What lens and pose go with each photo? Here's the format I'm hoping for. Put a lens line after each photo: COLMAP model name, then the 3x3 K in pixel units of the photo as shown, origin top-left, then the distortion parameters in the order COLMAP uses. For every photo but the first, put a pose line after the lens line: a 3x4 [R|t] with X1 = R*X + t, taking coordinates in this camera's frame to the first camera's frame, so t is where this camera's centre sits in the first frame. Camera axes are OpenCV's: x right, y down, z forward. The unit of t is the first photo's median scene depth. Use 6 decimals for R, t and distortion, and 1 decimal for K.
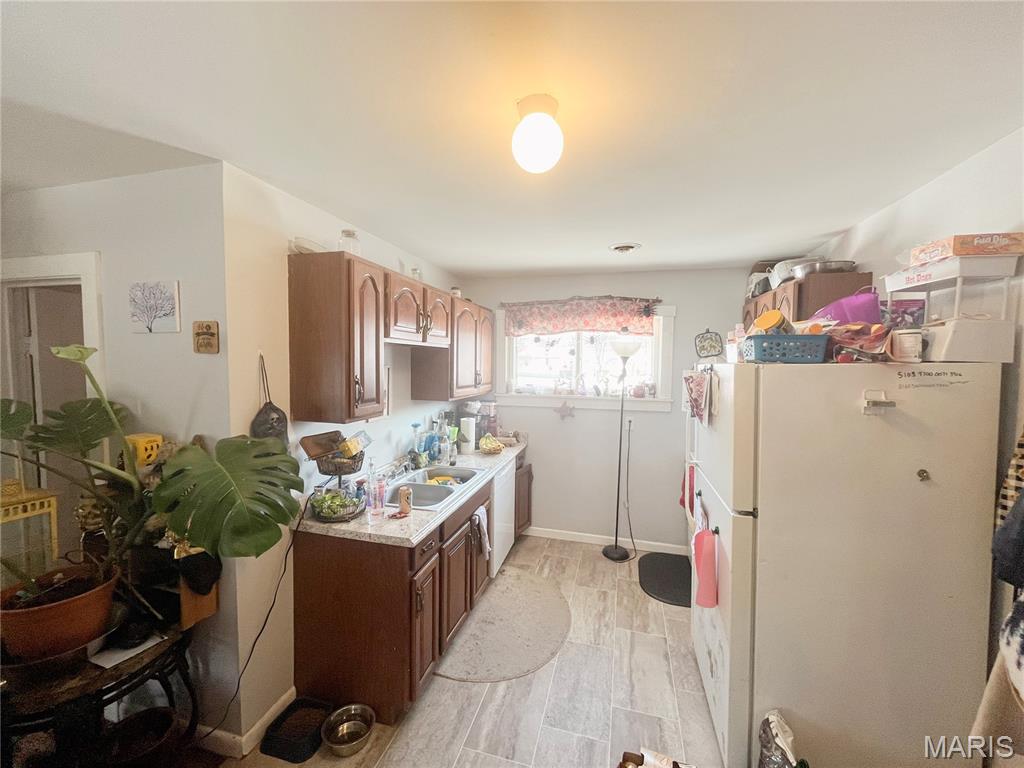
lens RADIAL K [[412.9, 0, 509.0], [0, 412.9, 381.3], [0, 0, 1]] dist [-0.001551, 0.000044]
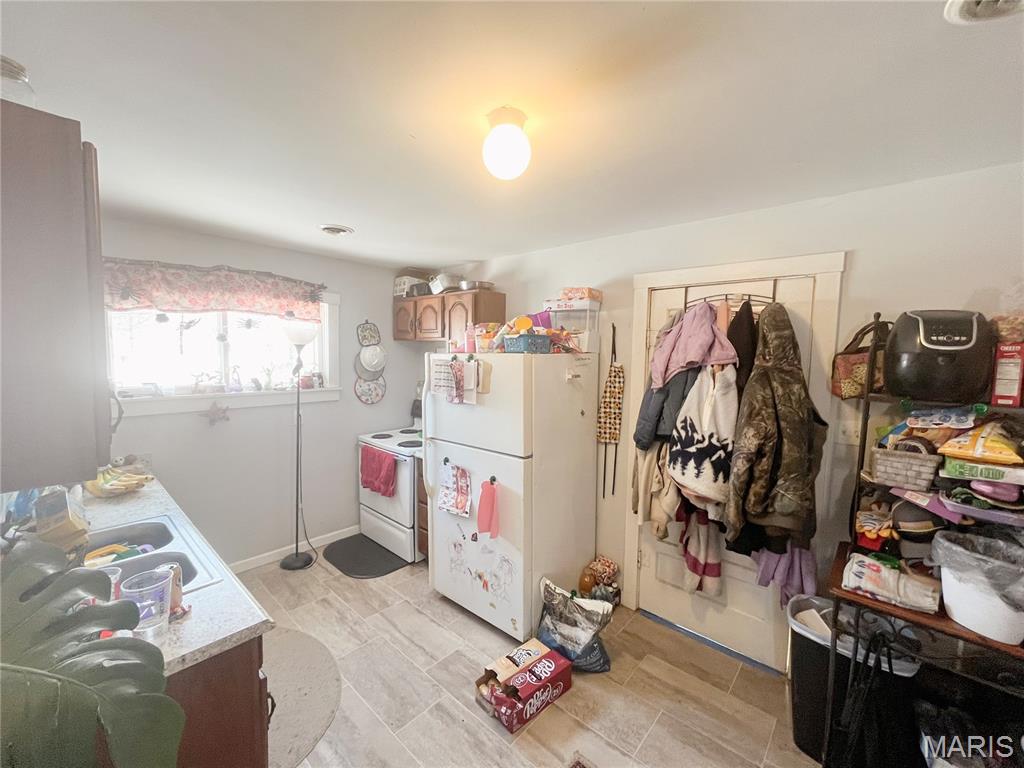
lens RADIAL K [[412.9, 0, 506.3], [0, 412.9, 383.6], [0, 0, 1]] dist [-0.001551, 0.000044]
pose [[0.449411, -0.070073, 0.890573, -0.315949], [0.035652, 0.997531, 0.060498, -0.012457], [-0.892613, 0.004563, 0.450800, 0.178071]]
